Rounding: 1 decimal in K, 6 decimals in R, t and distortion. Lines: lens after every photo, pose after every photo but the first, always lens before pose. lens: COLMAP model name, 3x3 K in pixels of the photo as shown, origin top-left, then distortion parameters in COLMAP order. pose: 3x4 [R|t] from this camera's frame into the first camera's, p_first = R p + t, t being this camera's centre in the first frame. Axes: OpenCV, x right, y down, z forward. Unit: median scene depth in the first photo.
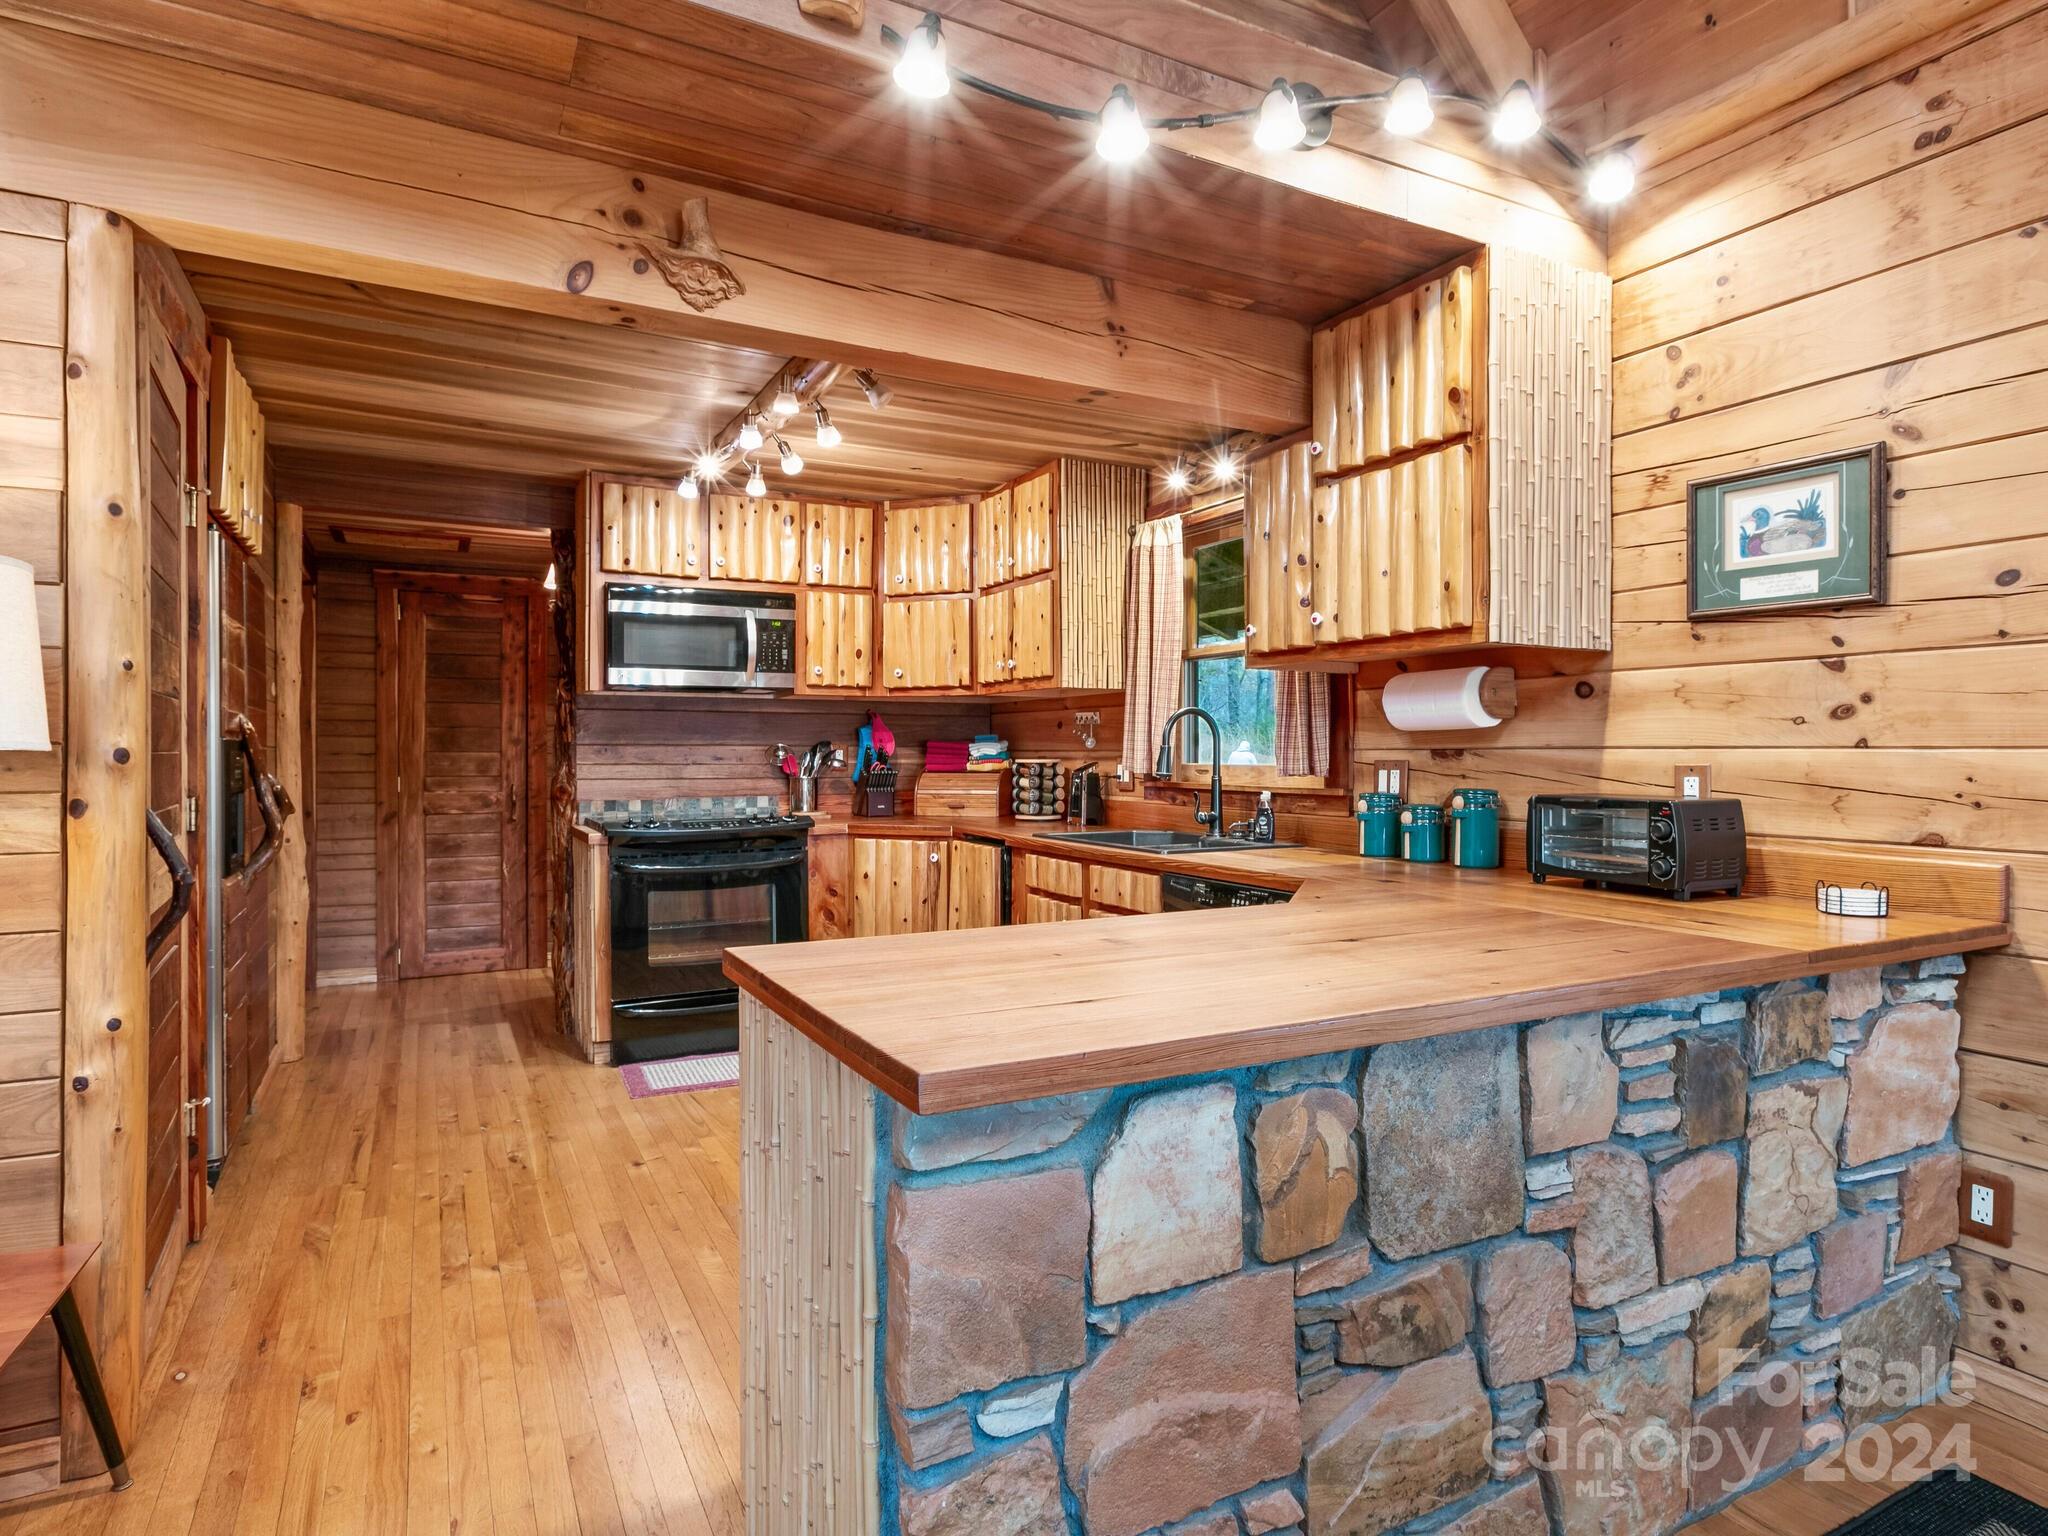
lens RADIAL K [[1117.7, 0, 1073.3], [0, 1117.7, 729.8], [0, 0, 1]] dist [0.022610, -0.007668]
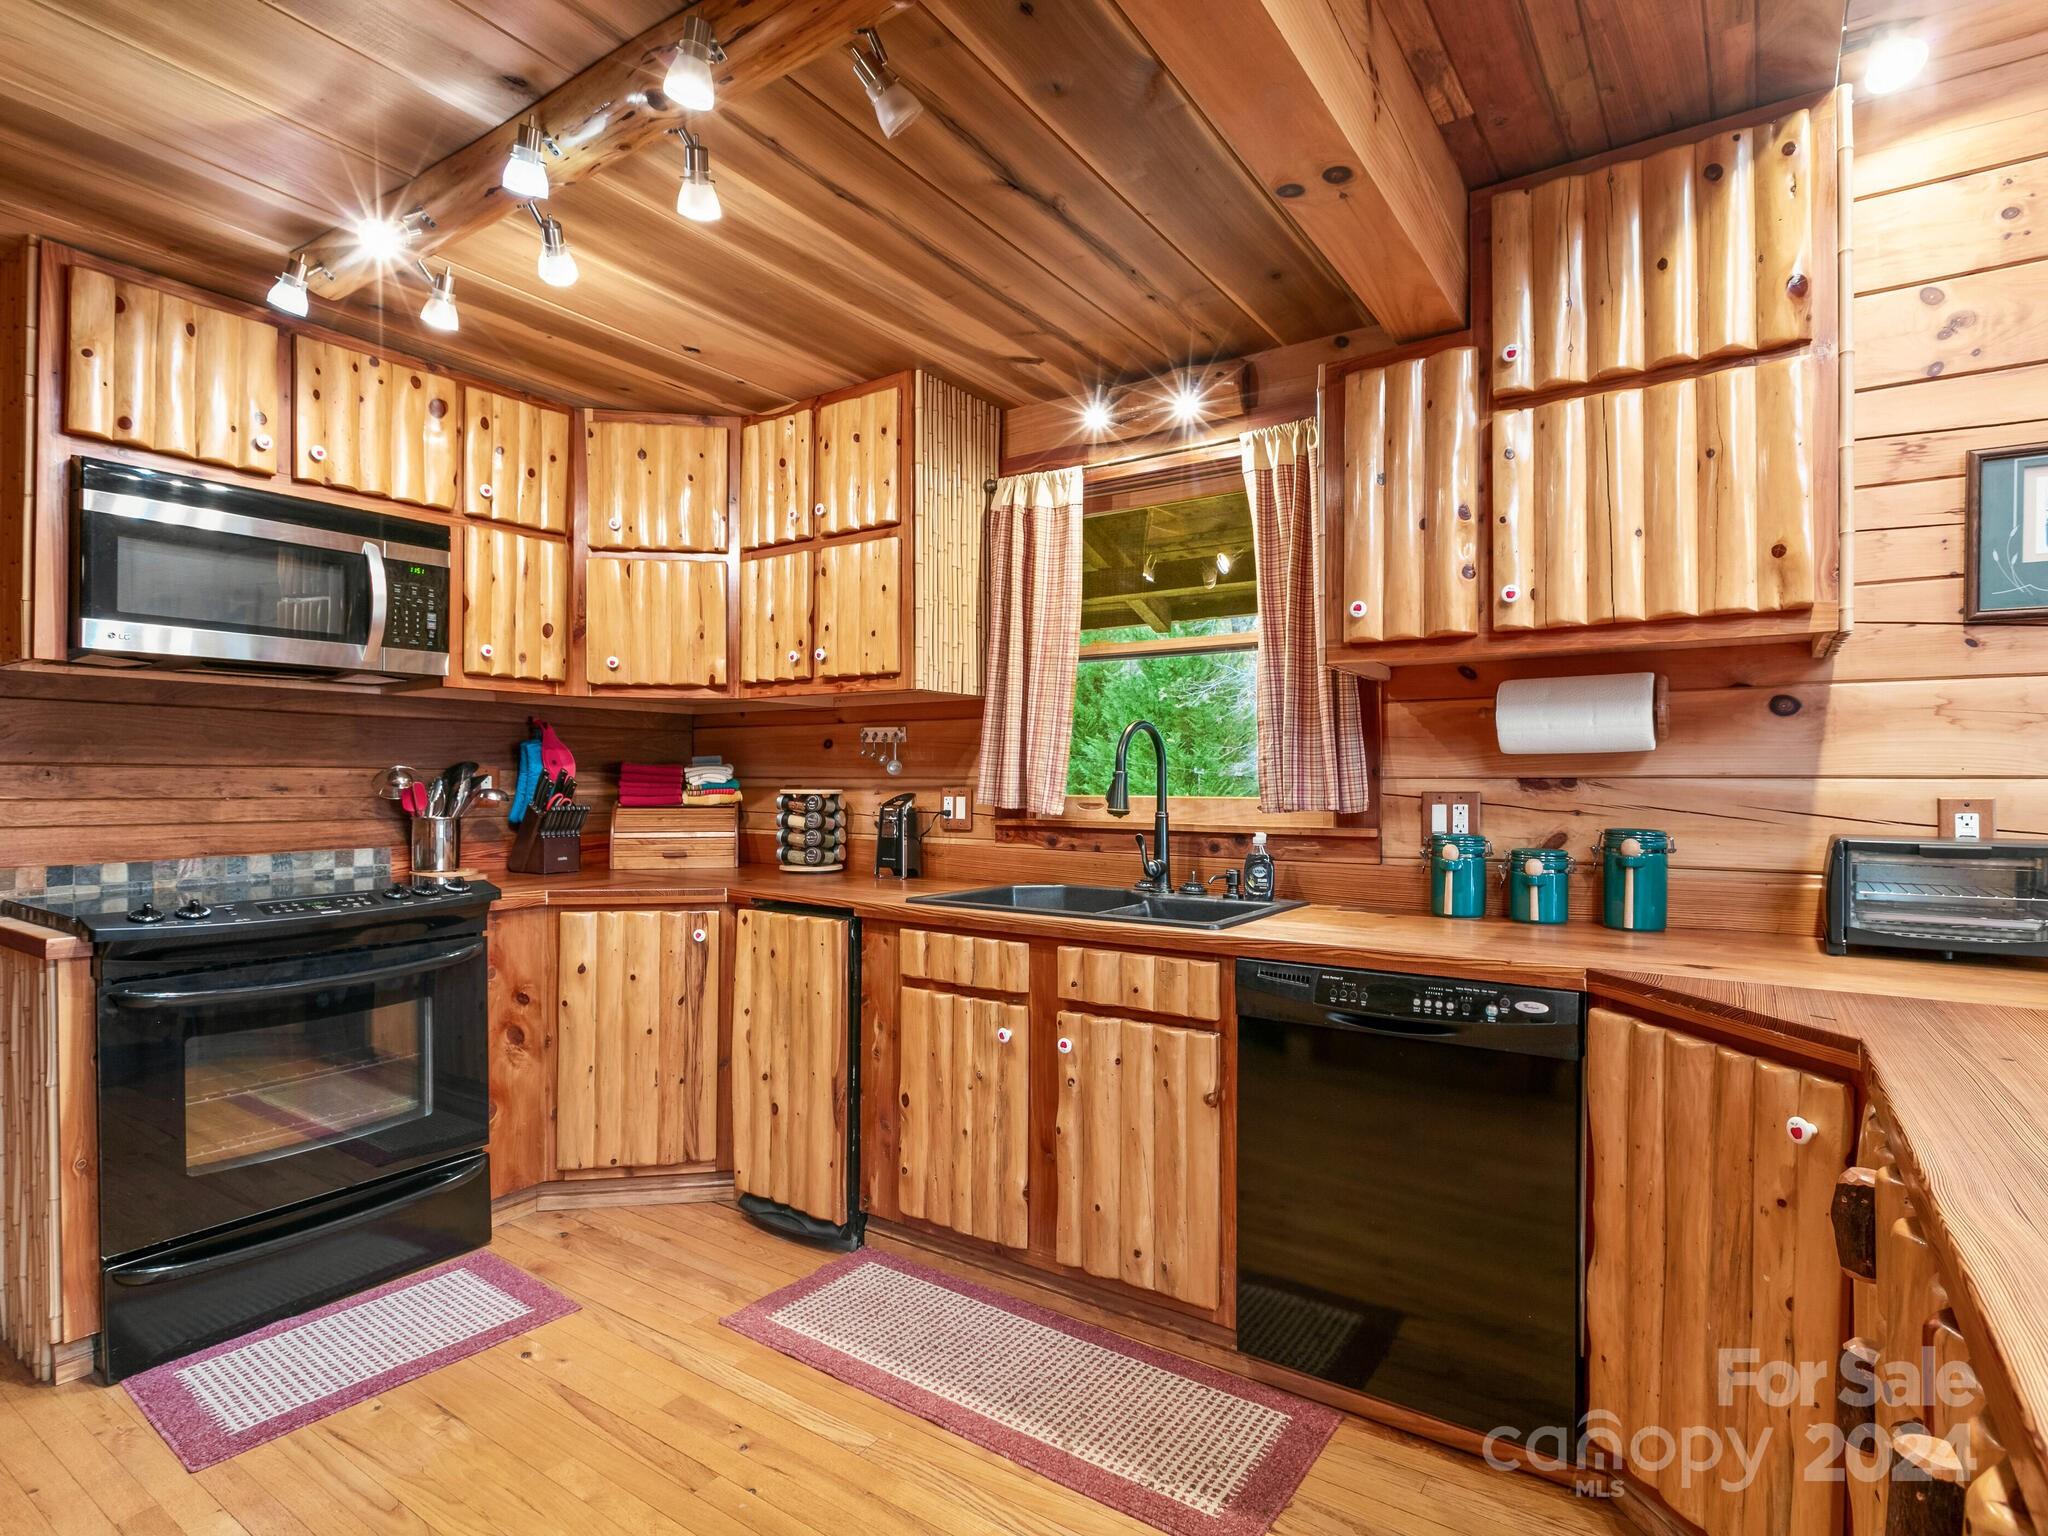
lens RADIAL K [[1043.5, 0, 1065.4], [0, 1043.5, 764.7], [0, 0, 1]] dist [0.003664, -0.001580]
pose [[0.895741, 0.008913, 0.444486, -0.220391], [-0.011725, 0.999925, 0.003579, 0.006708], [-0.444421, -0.008418, 0.895778, 0.358750]]
